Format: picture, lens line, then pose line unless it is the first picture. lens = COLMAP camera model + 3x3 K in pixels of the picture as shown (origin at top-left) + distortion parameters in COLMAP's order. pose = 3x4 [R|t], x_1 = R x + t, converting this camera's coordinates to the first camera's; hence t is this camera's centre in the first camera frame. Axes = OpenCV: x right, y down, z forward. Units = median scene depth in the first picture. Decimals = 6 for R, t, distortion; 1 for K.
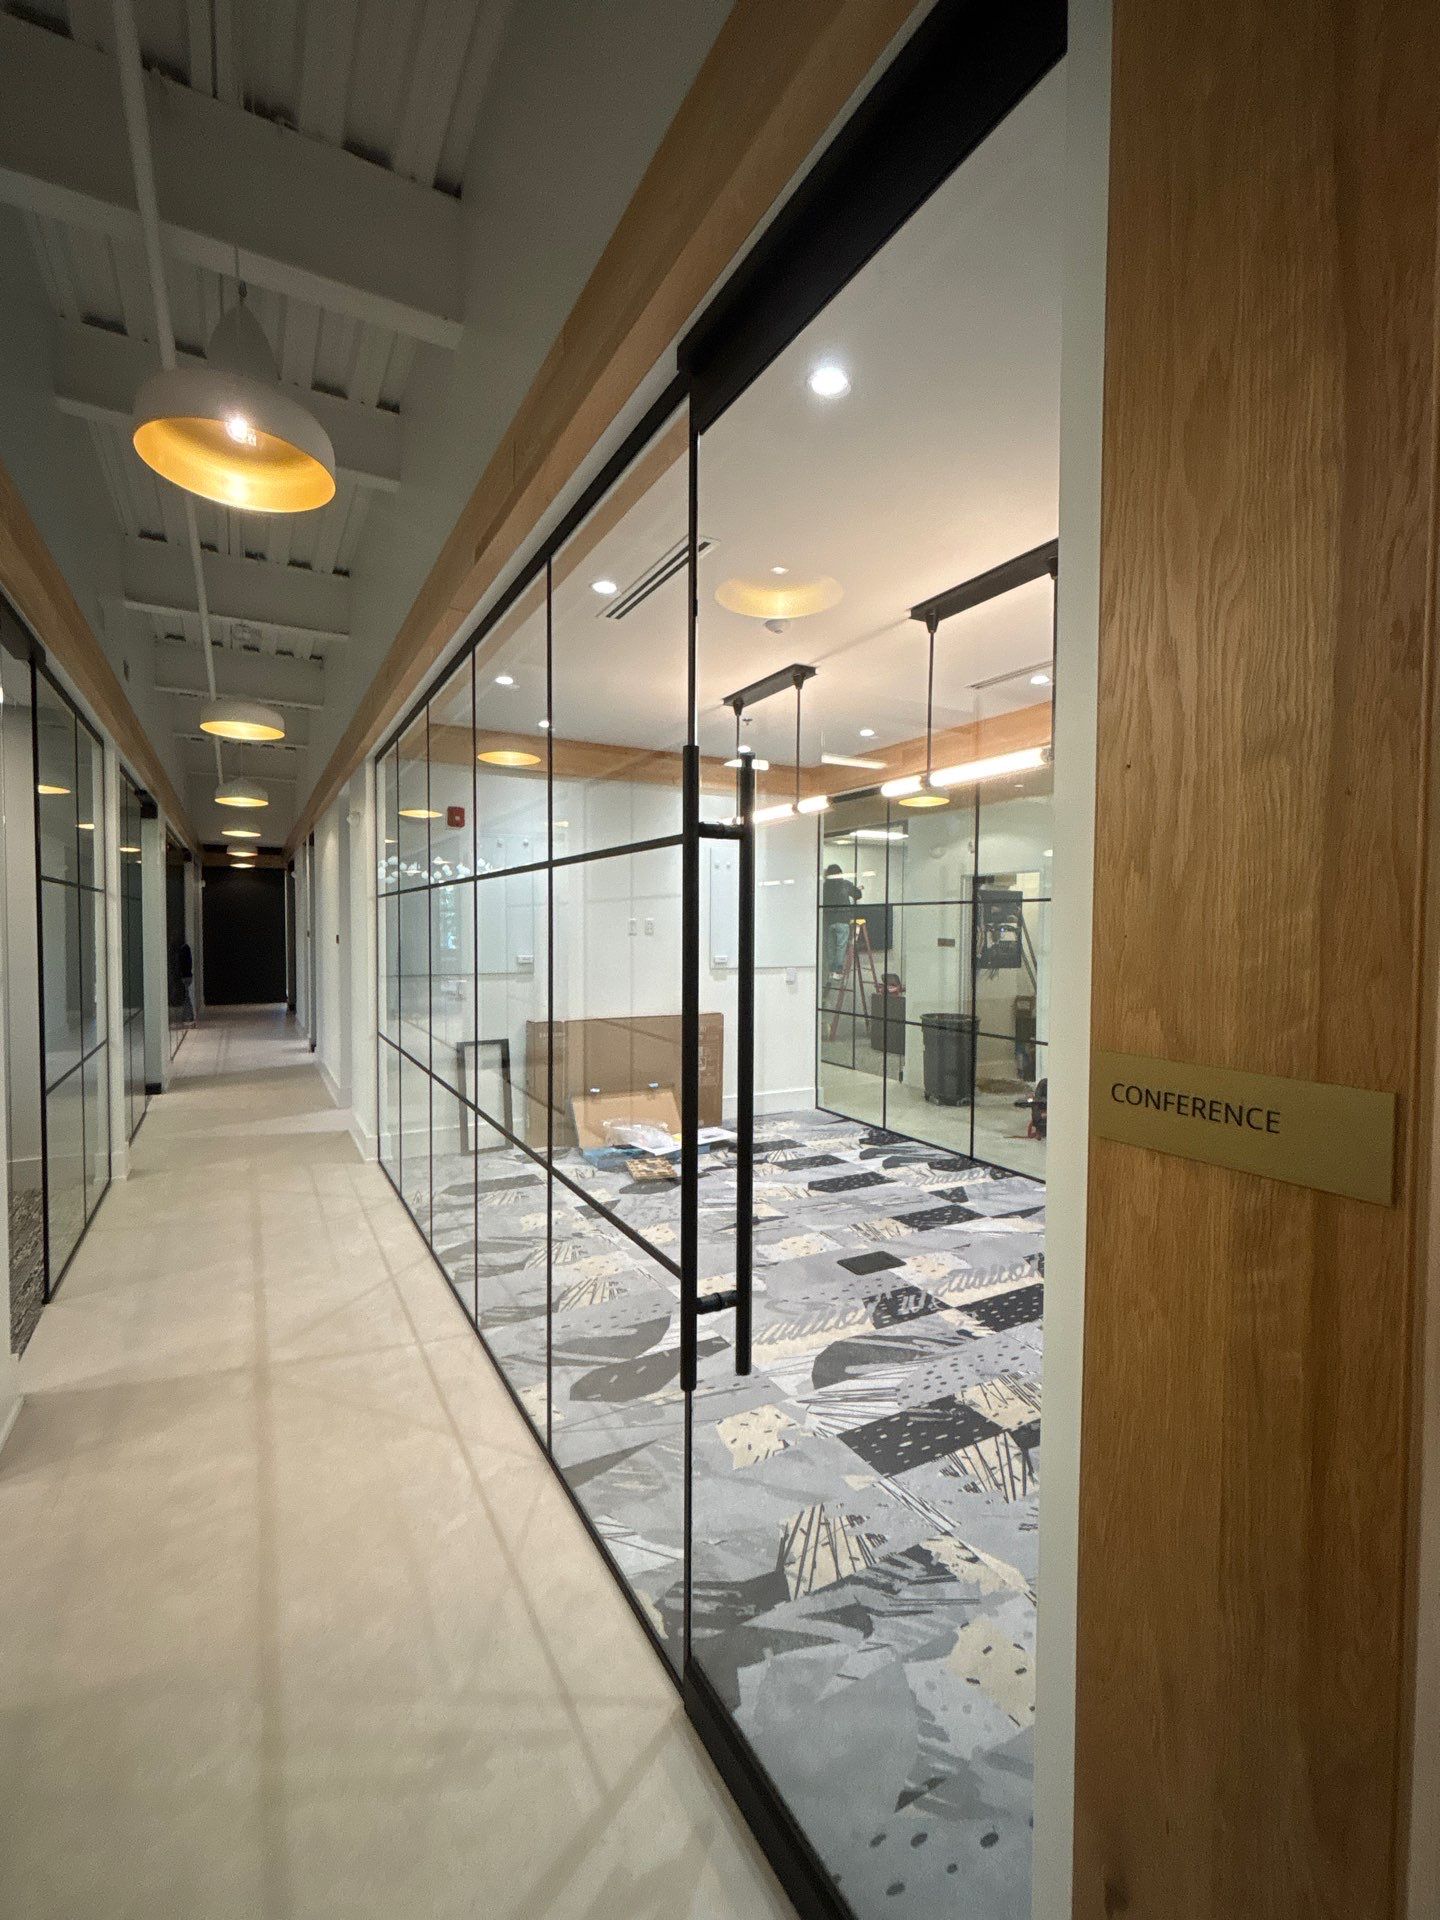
lens RADIAL K [[860.2, 0, 714.4], [0, 860.2, 950.7], [0, 0, 1]] dist [-0.009711, 0.006851]
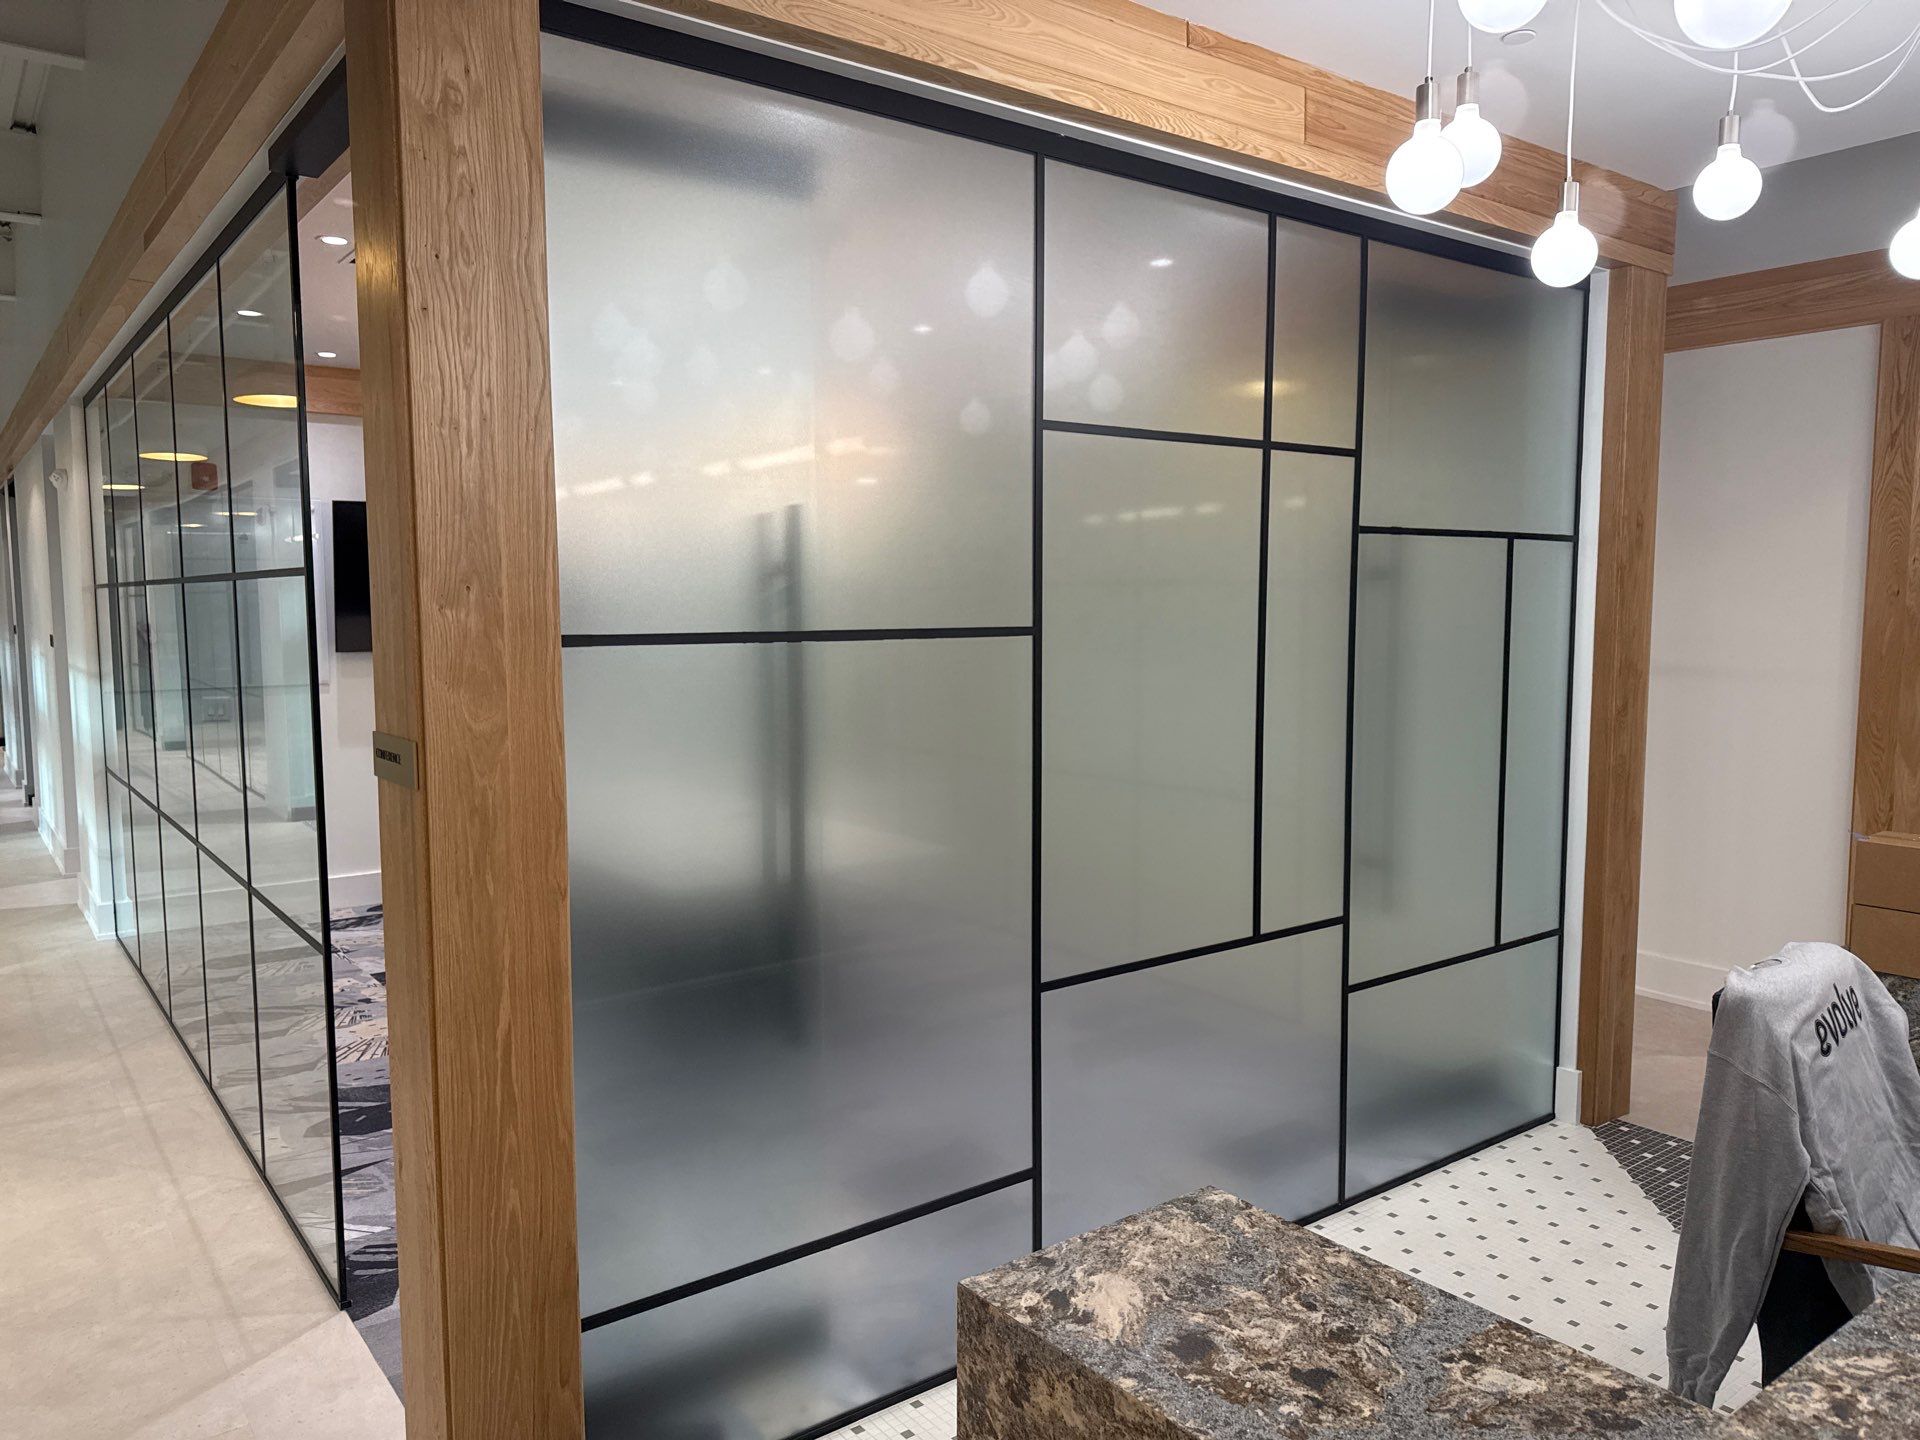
lens RADIAL K [[1370.7, 0, 958.9], [0, 1370.7, 724.0], [0, 0, 1]] dist [0.019886, -0.023511]
pose [[0.989414, -0.021233, 0.143559, 0.342362], [0.012244, 0.997925, 0.063211, -0.020231], [-0.144603, -0.060784, 0.987621, -0.583037]]
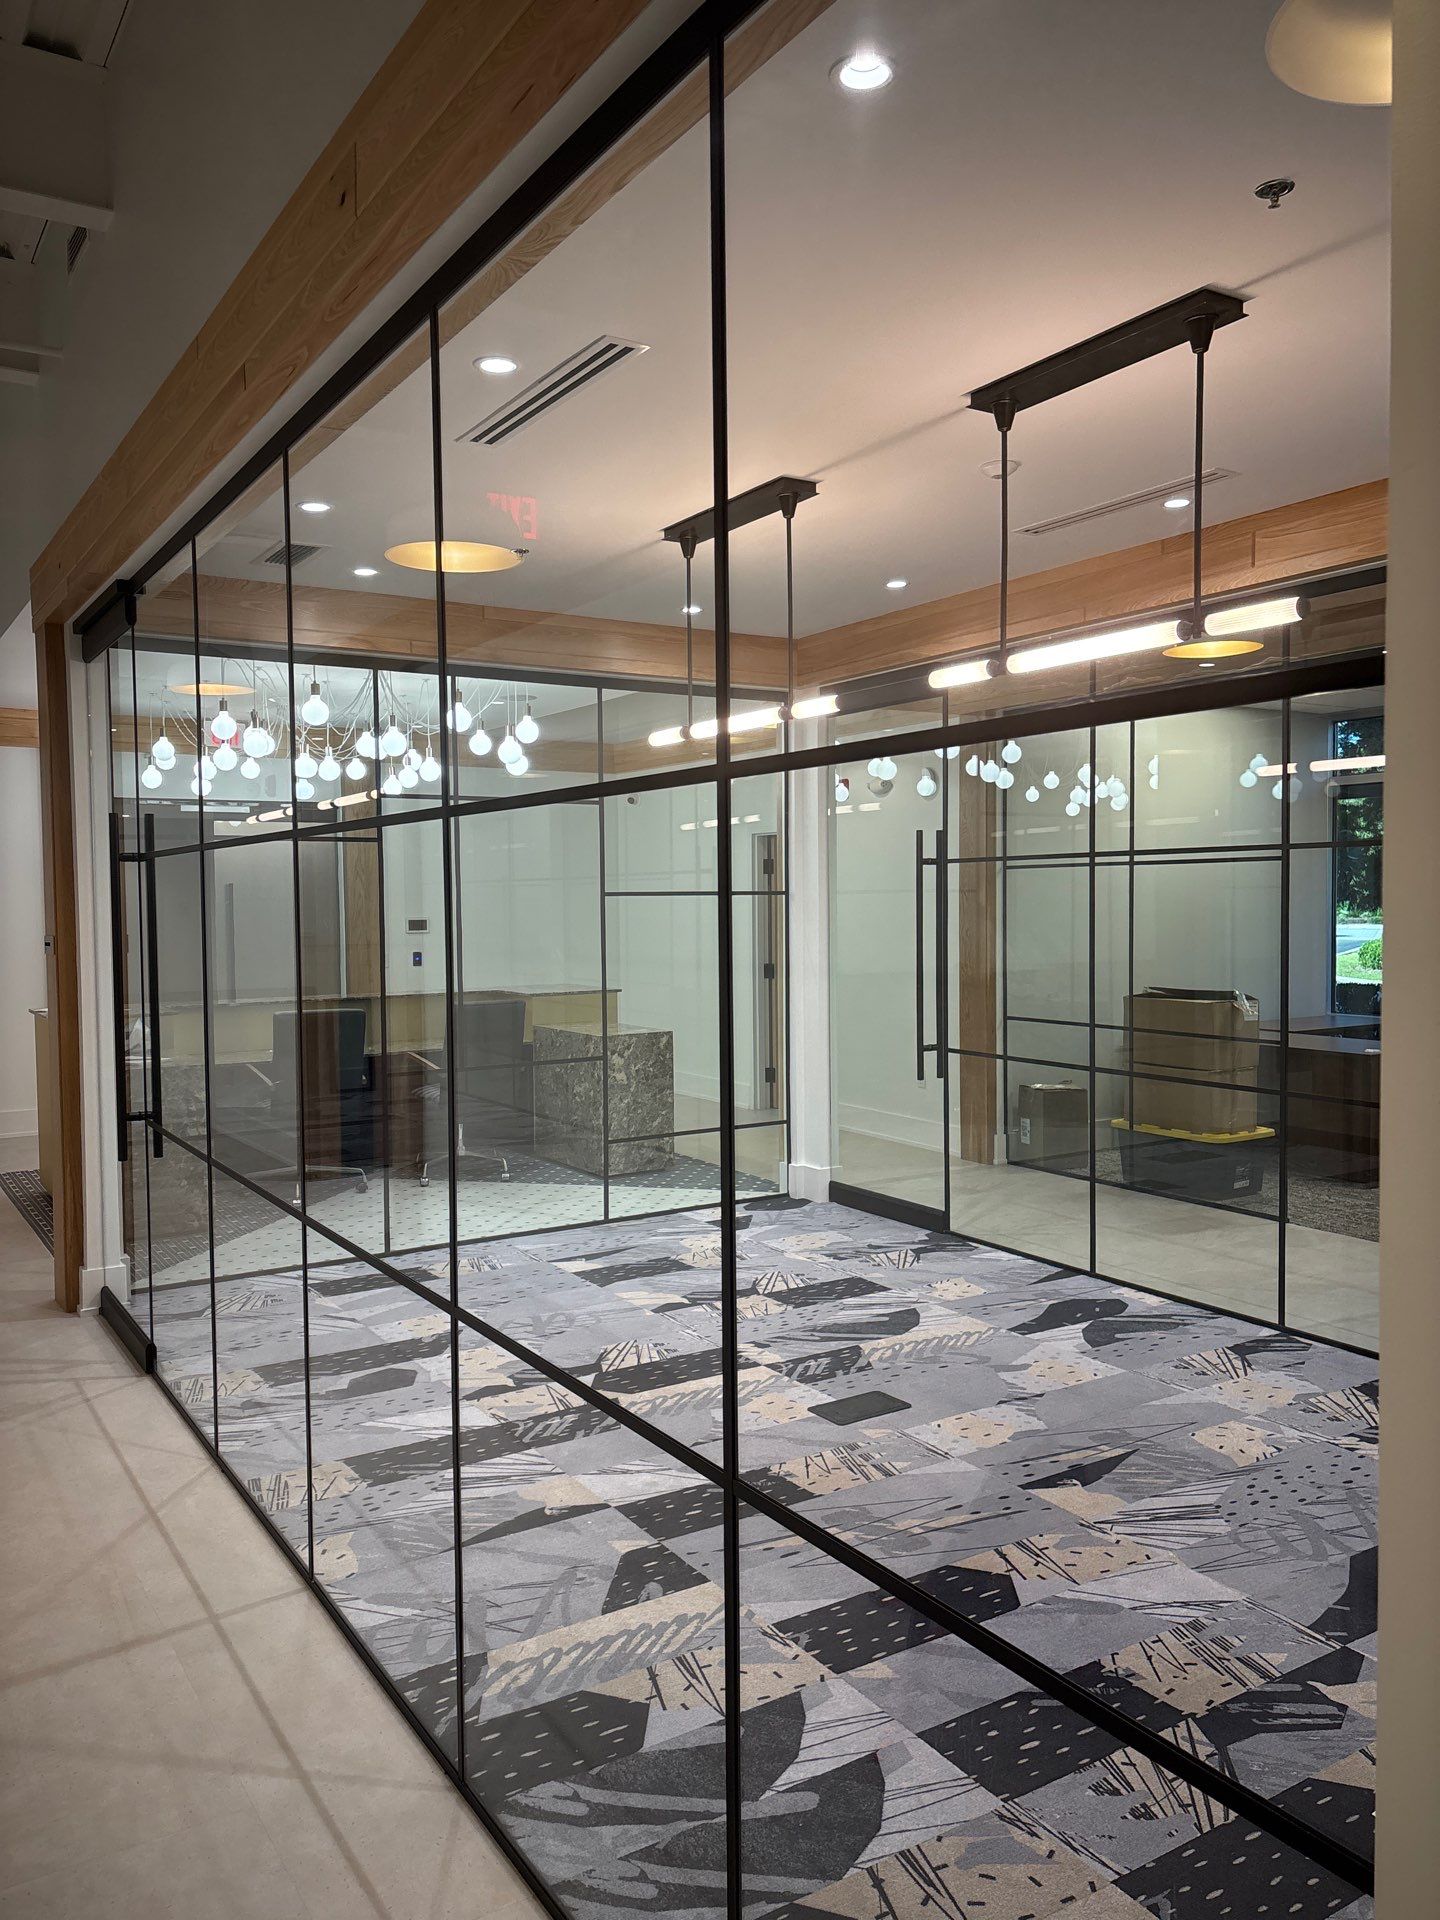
lens RADIAL K [[1442.0, 0, 710.8], [0, 1442.0, 955.2], [0, 0, 1]] dist [0.010819, 0.003025]
pose [[-0.998252, 0.006800, -0.058702, 0.508094], [0.002672, 0.997535, 0.070116, -0.089427], [0.059034, 0.069836, -0.995810, 2.928879]]
